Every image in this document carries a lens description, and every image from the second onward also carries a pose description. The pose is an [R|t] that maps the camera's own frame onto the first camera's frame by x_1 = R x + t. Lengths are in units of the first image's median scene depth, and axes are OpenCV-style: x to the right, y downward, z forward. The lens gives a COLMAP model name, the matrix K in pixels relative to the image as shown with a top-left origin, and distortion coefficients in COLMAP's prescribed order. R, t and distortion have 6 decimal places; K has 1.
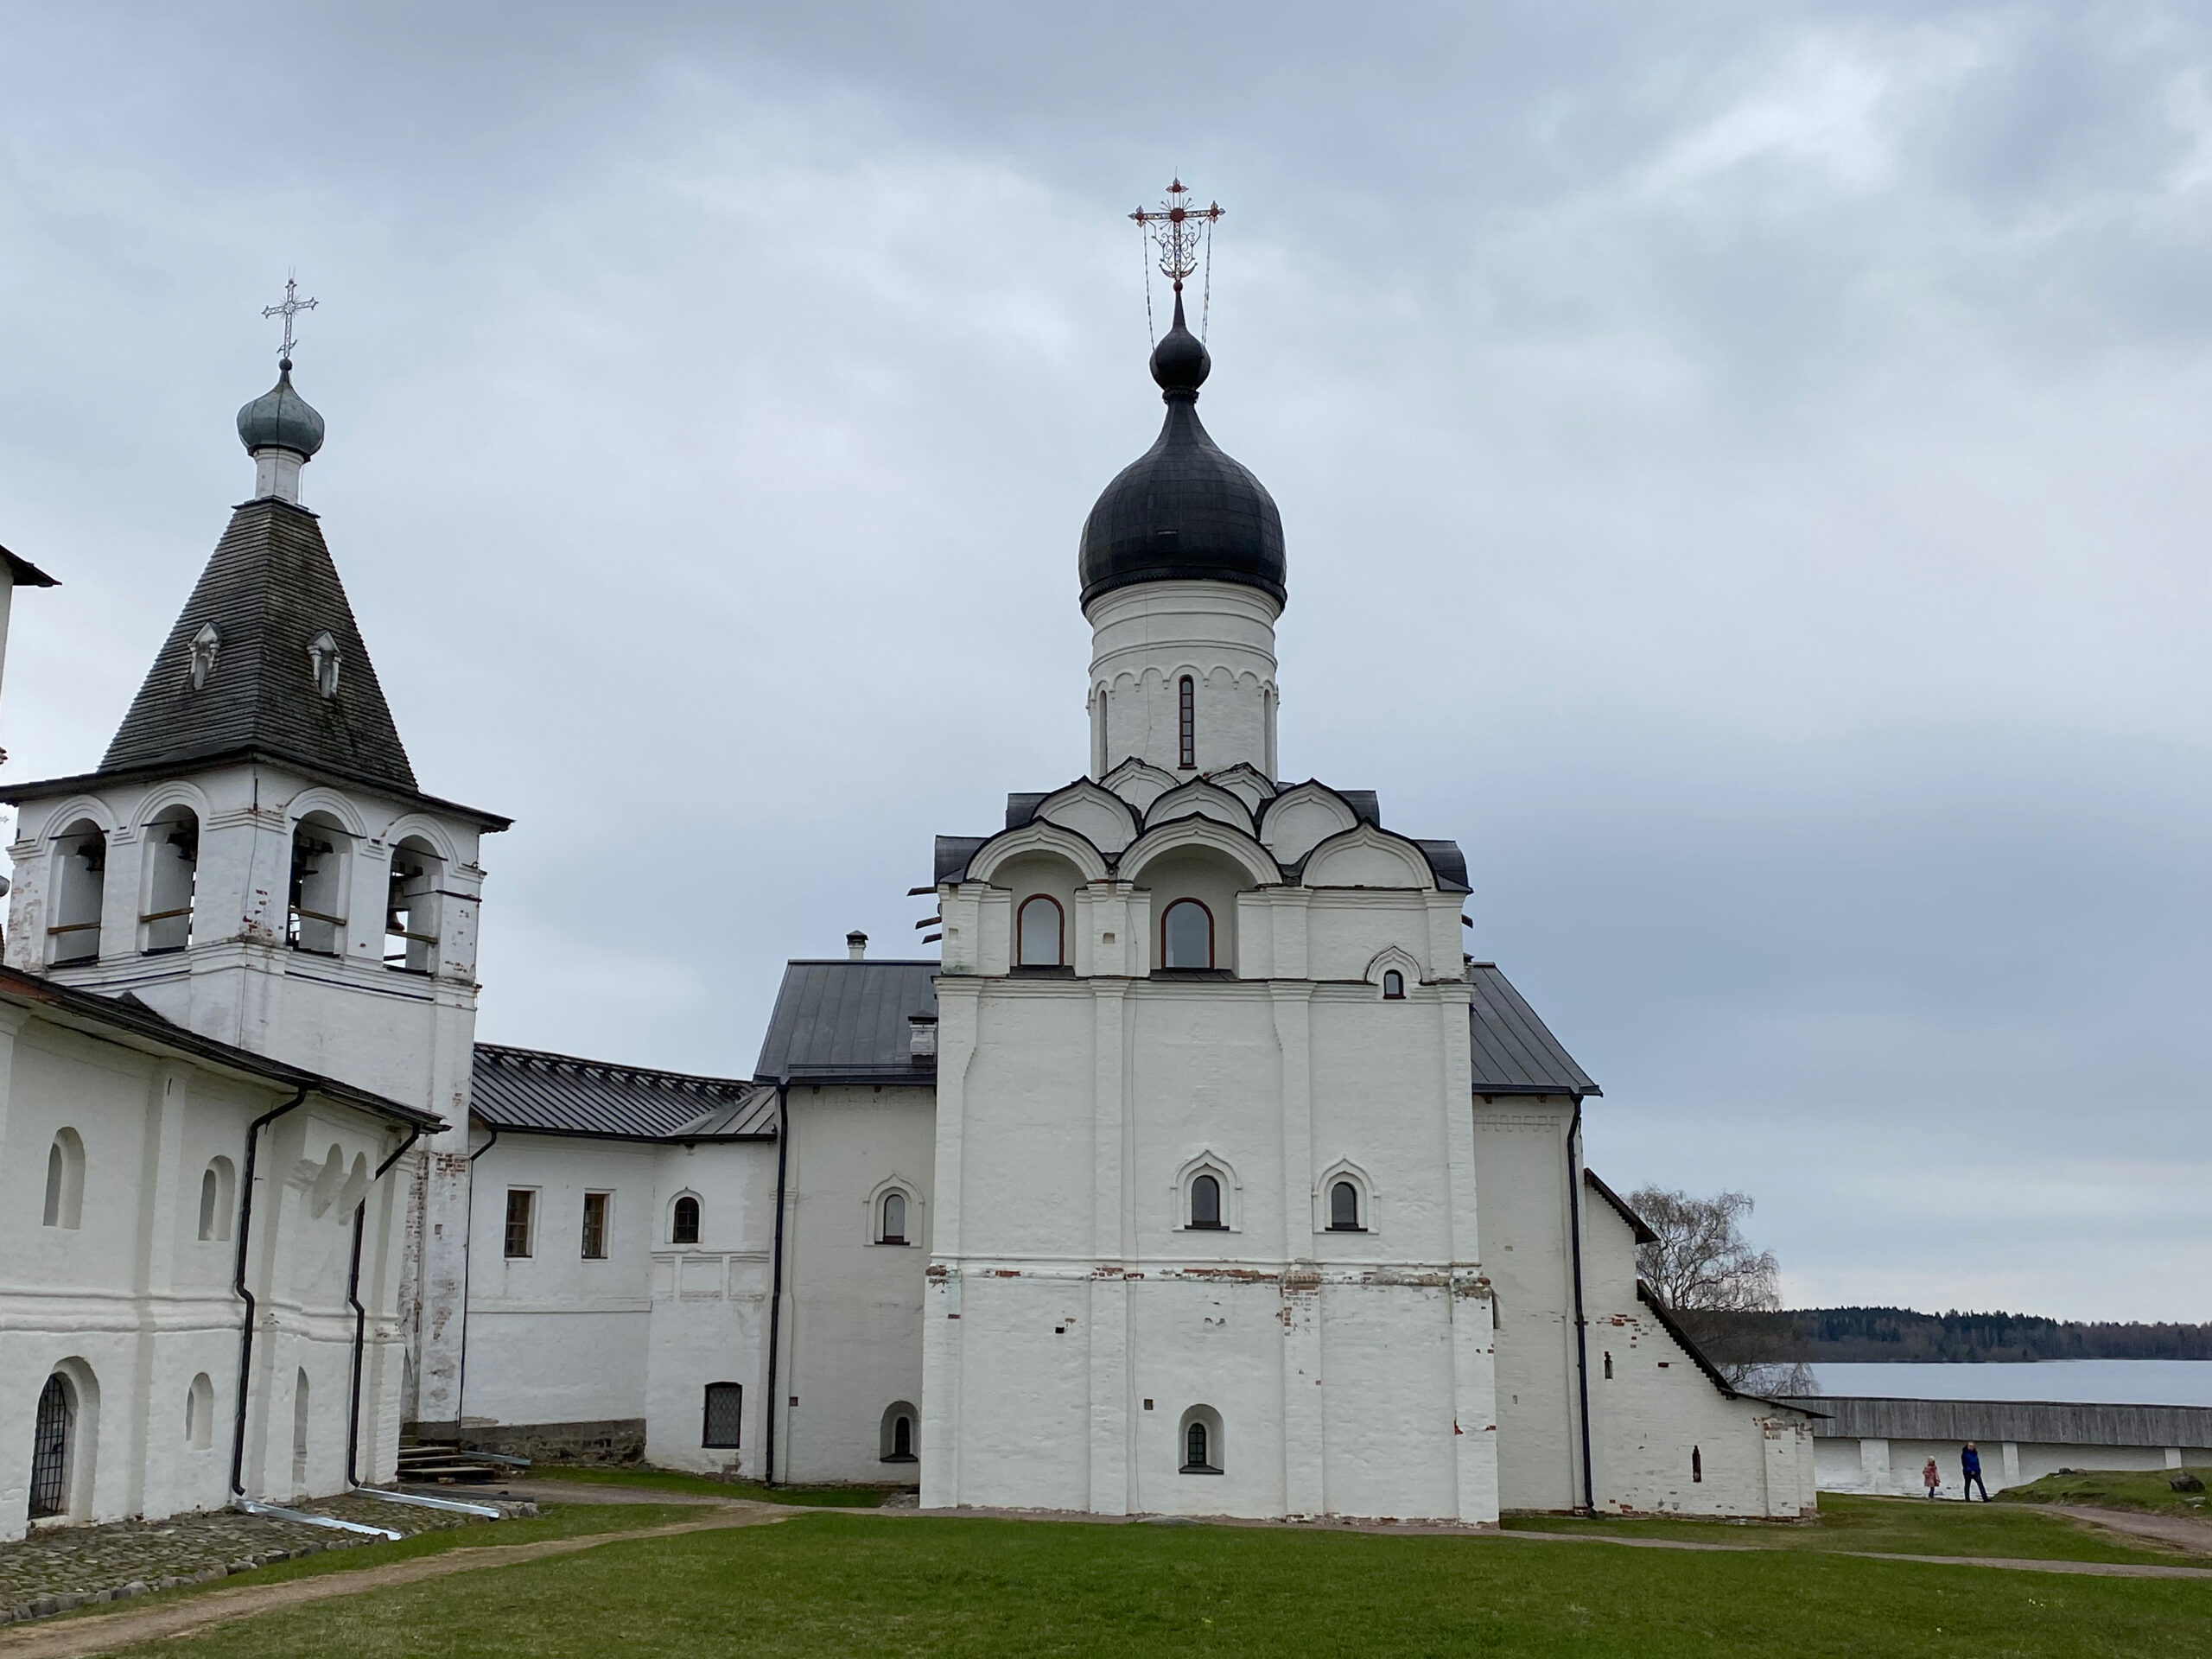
lens RADIAL K [[2305.7, 0, 1077.0], [0, 2305.7, 812.2], [0, 0, 1]] dist [0.088489, -0.164401]
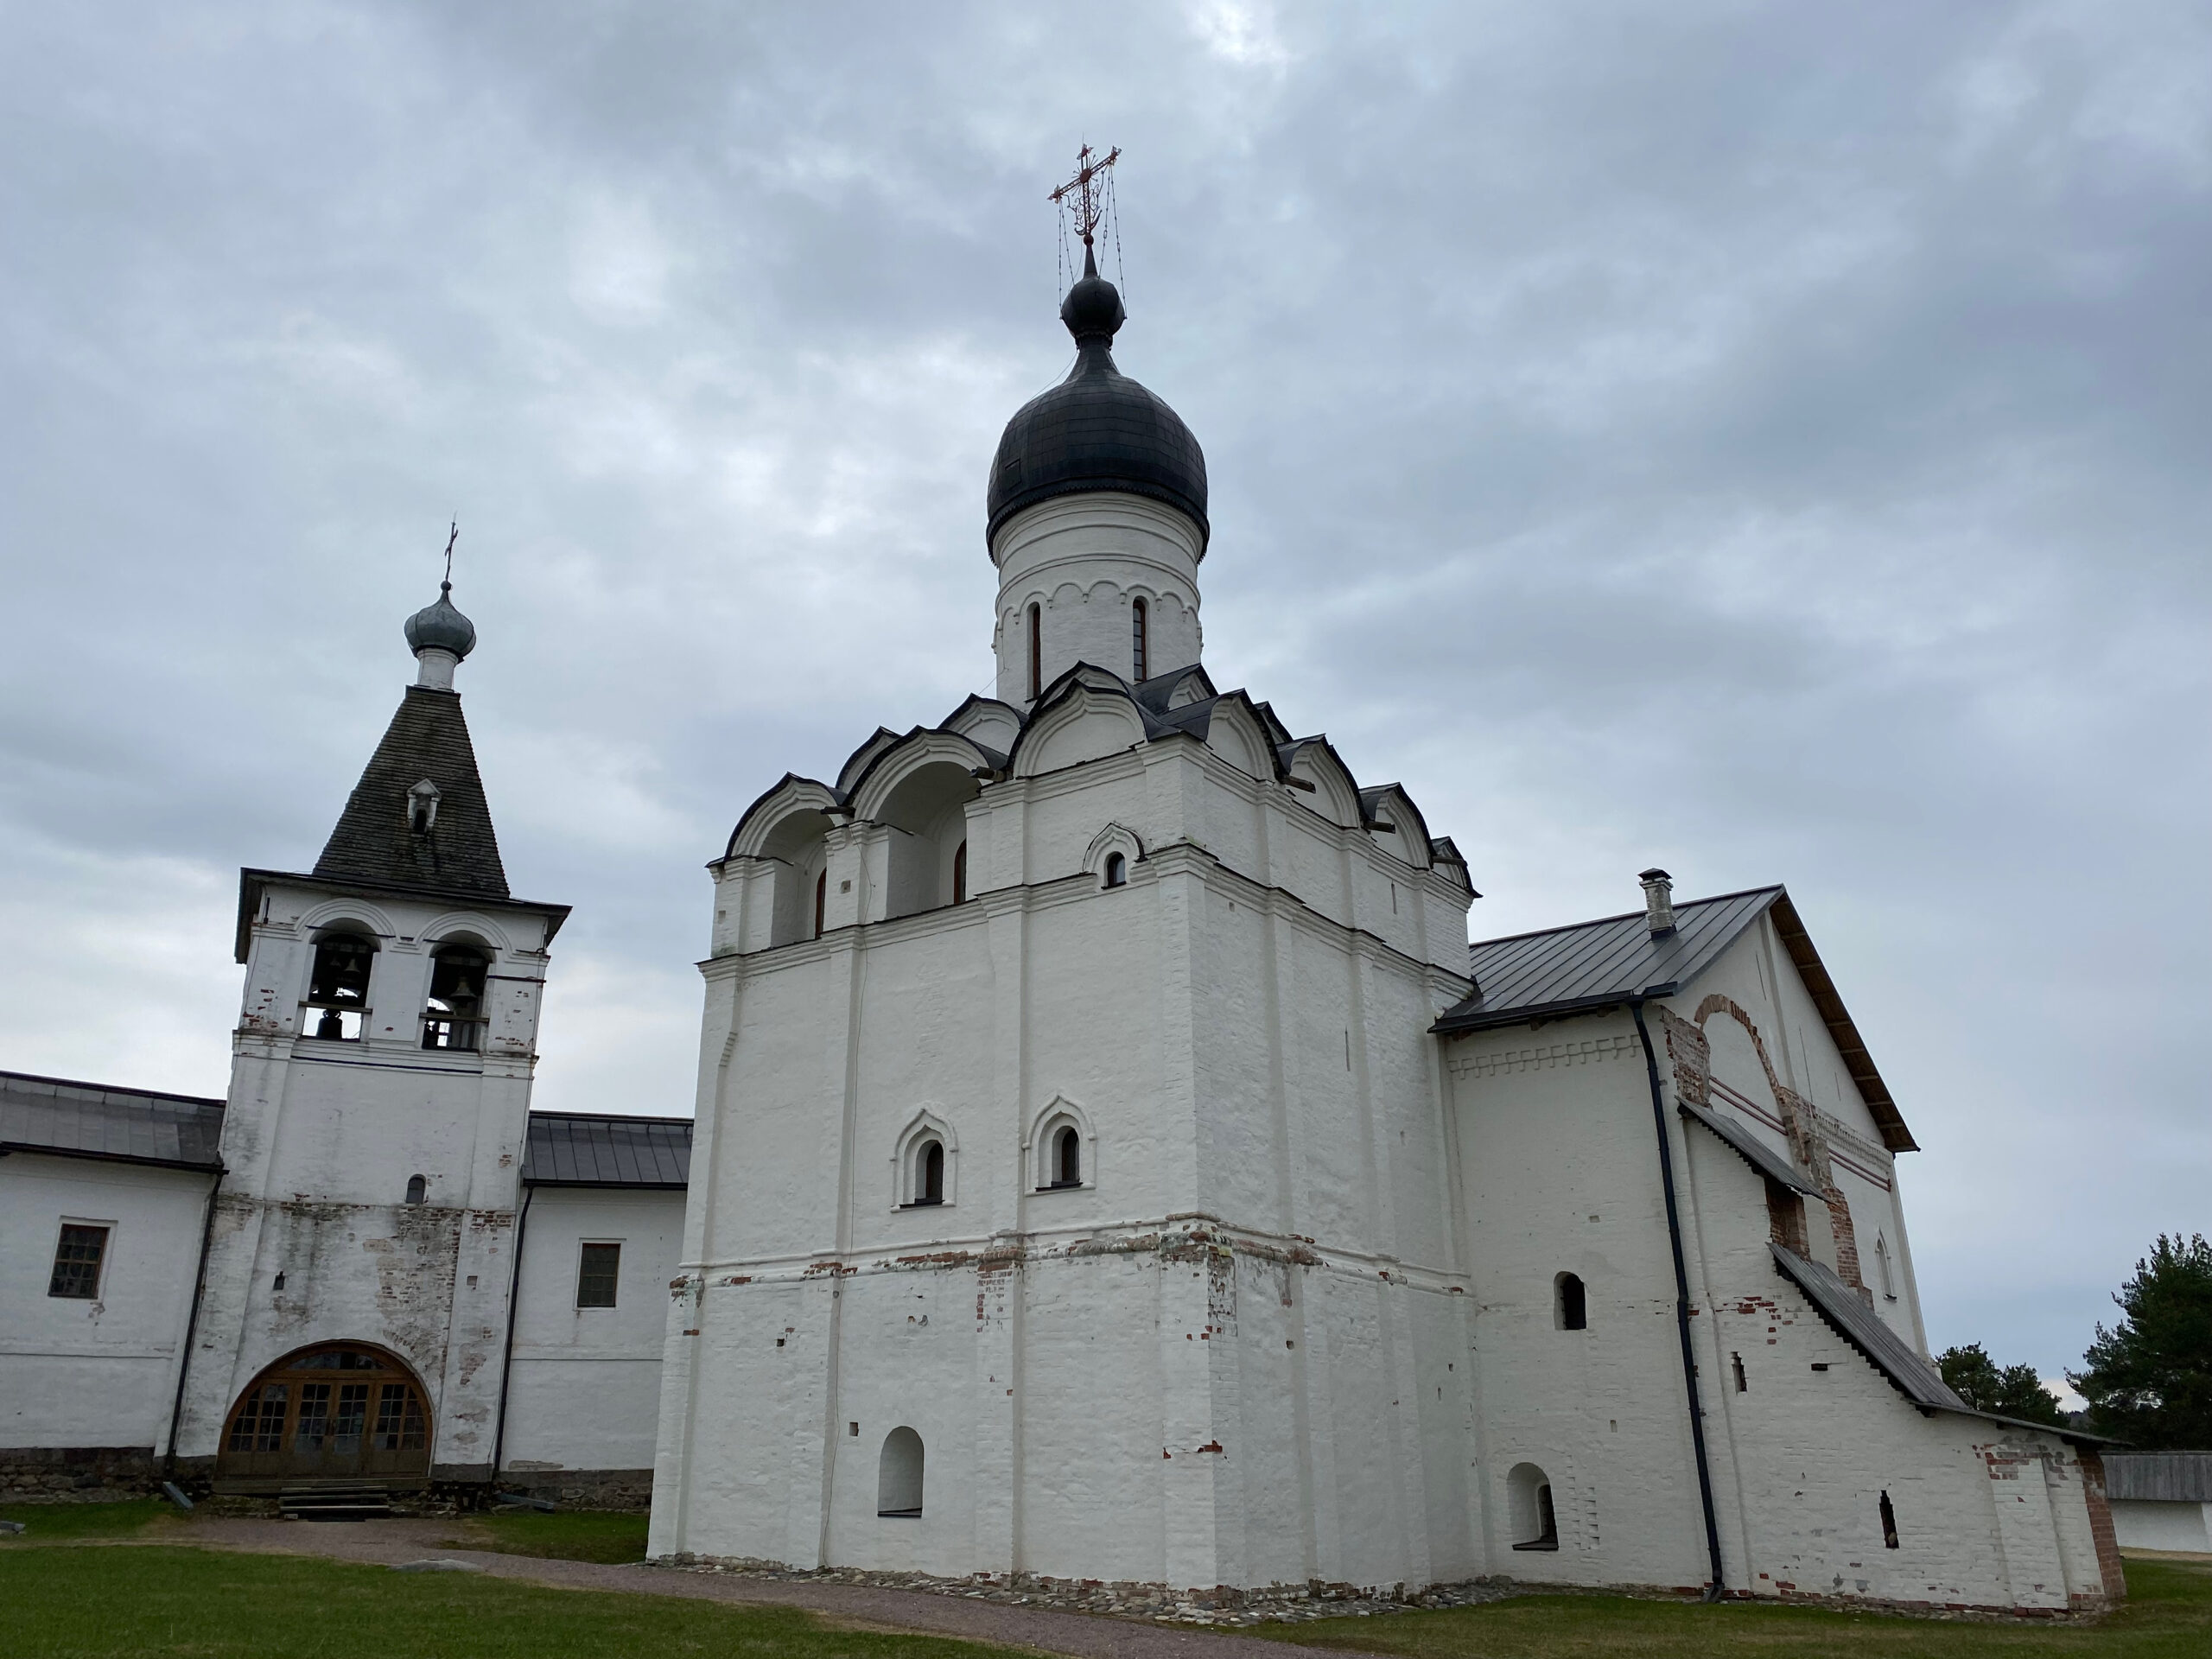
lens RADIAL K [[1688.3, 0, 1090.5], [0, 1688.3, 809.2], [0, 0, 1]] dist [0.014386, -0.010860]
pose [[0.789415, -0.233185, -0.567845, 0.468550], [0.149911, 0.970265, -0.190034, 0.165052], [0.595273, 0.064890, 0.800899, 0.543572]]
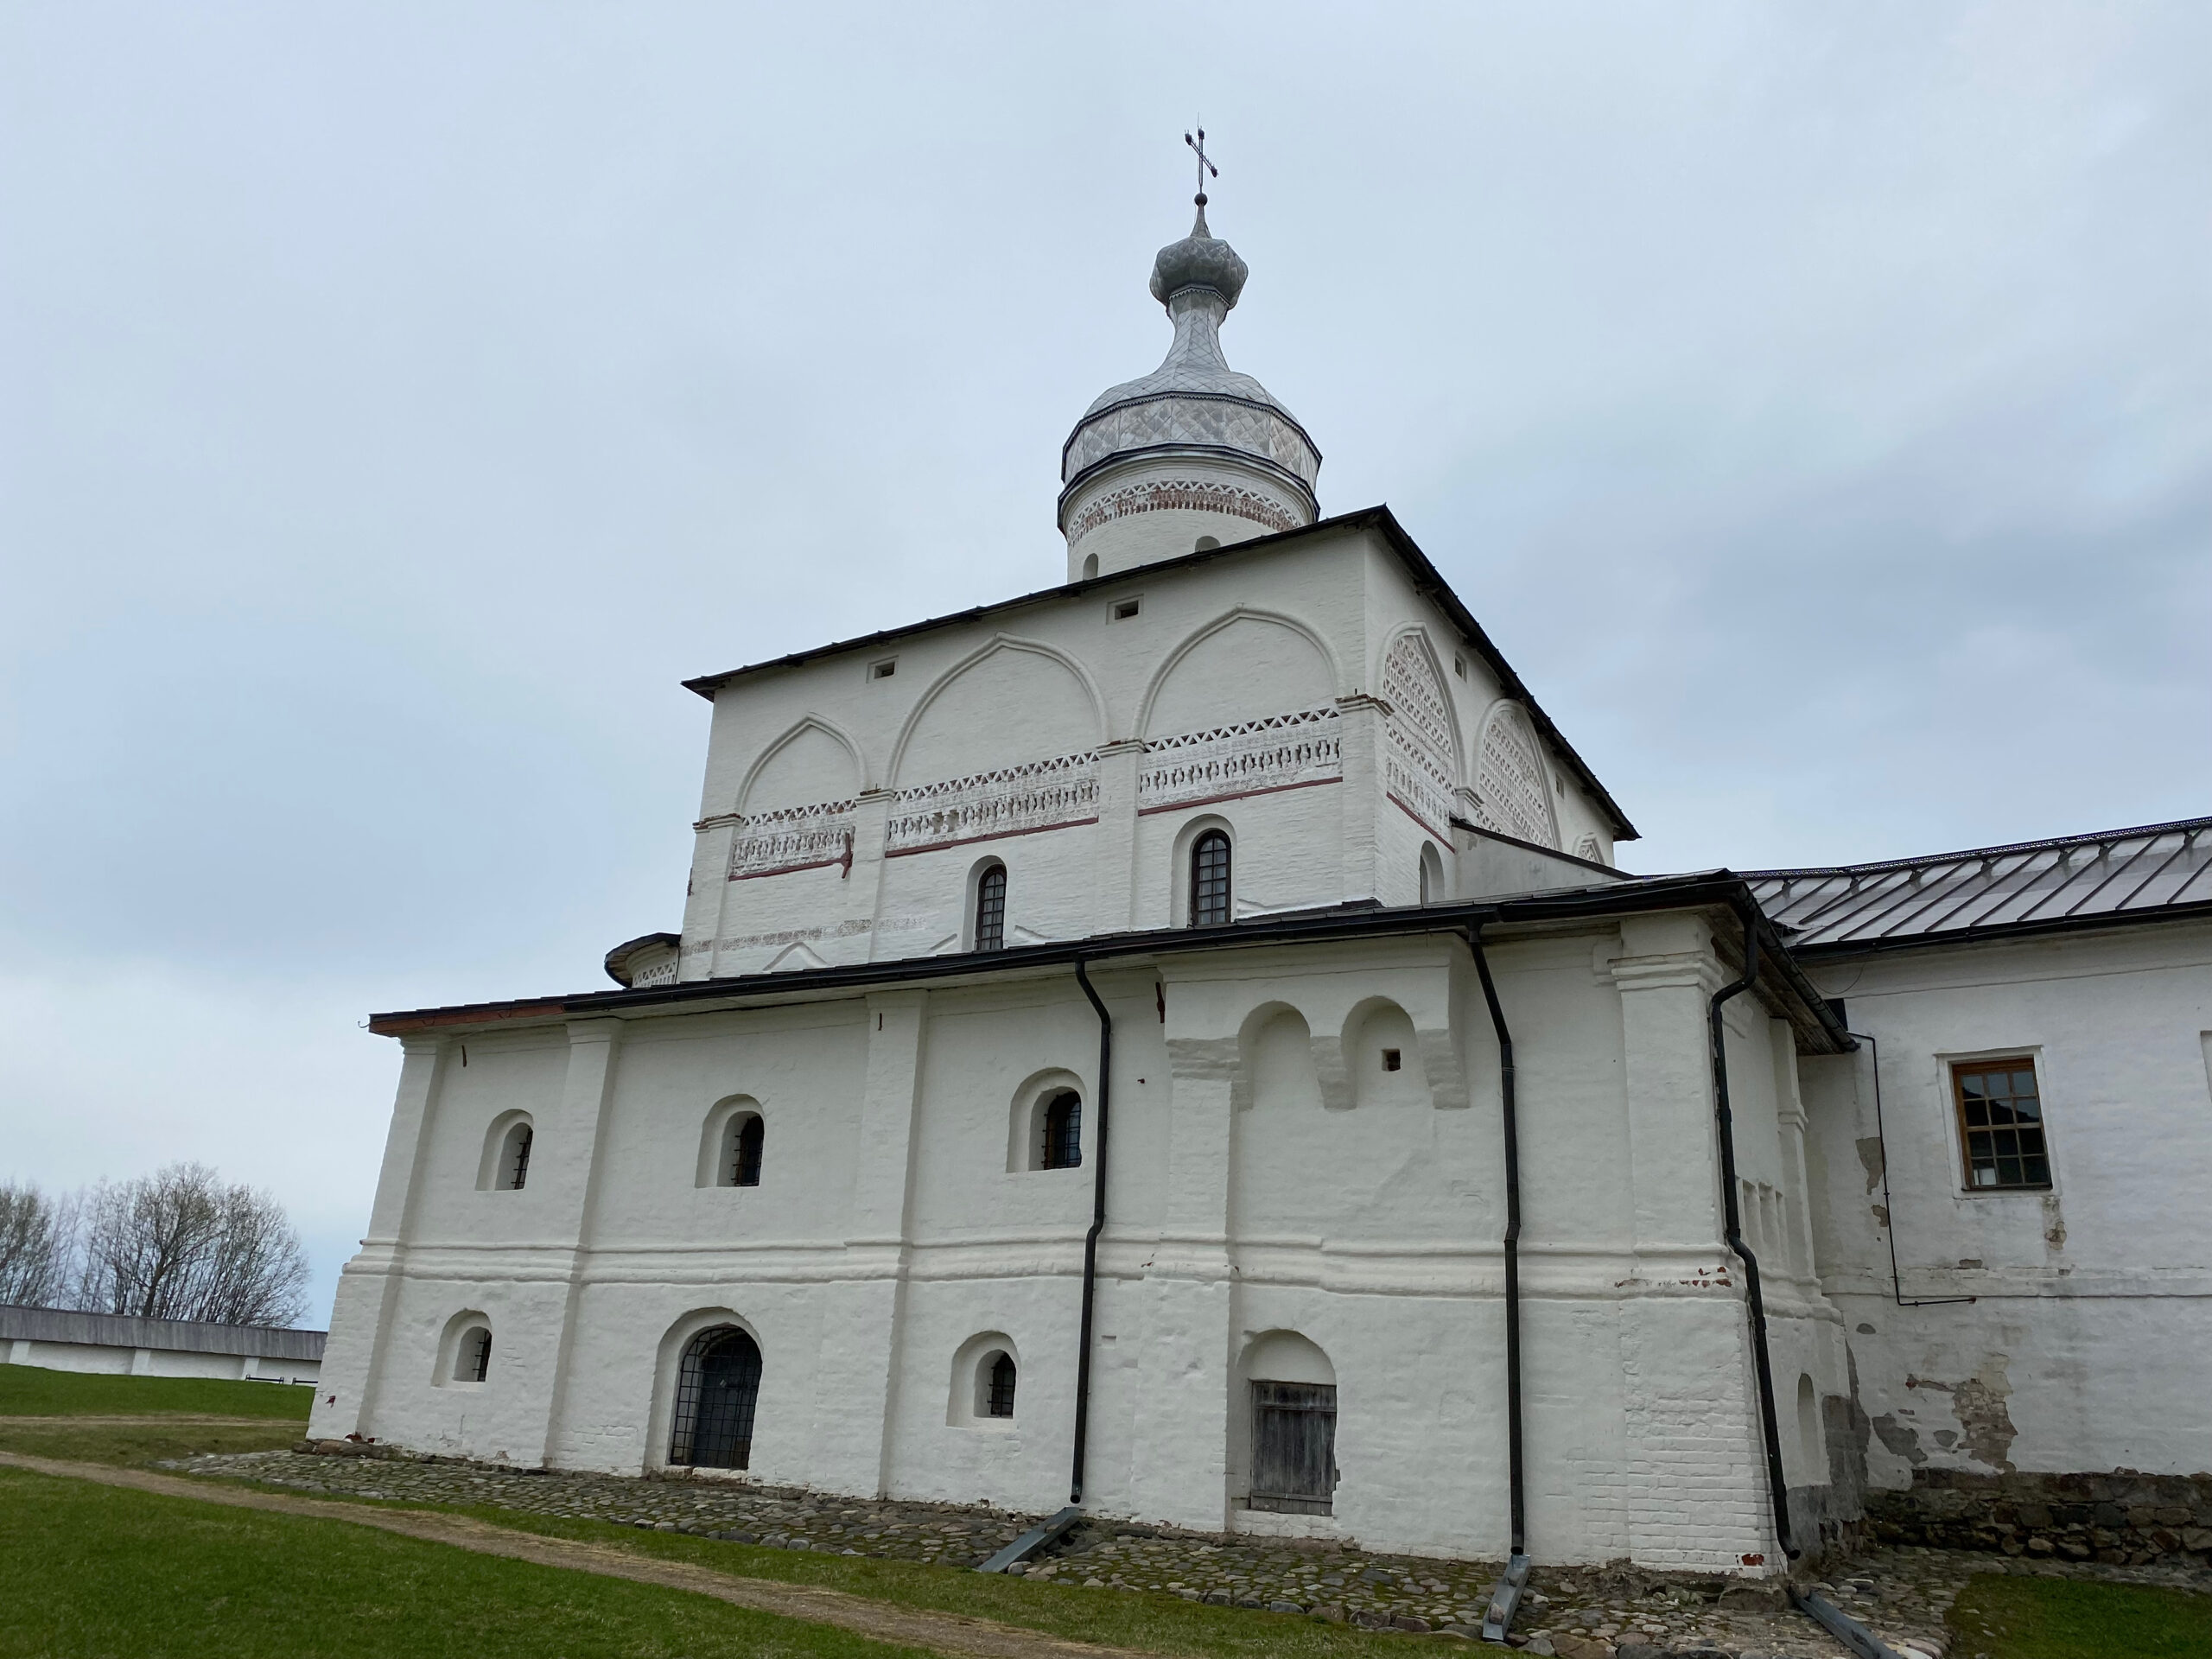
lens RADIAL K [[1688.3, 0, 1090.5], [0, 1688.3, 809.2], [0, 0, 1]] dist [0.014386, -0.010860]
pose [[-0.484000, -0.326666, -0.811809, 0.096962], [0.147589, 0.883946, -0.443686, 0.218740], [0.862532, -0.334558, -0.379618, 0.830265]]
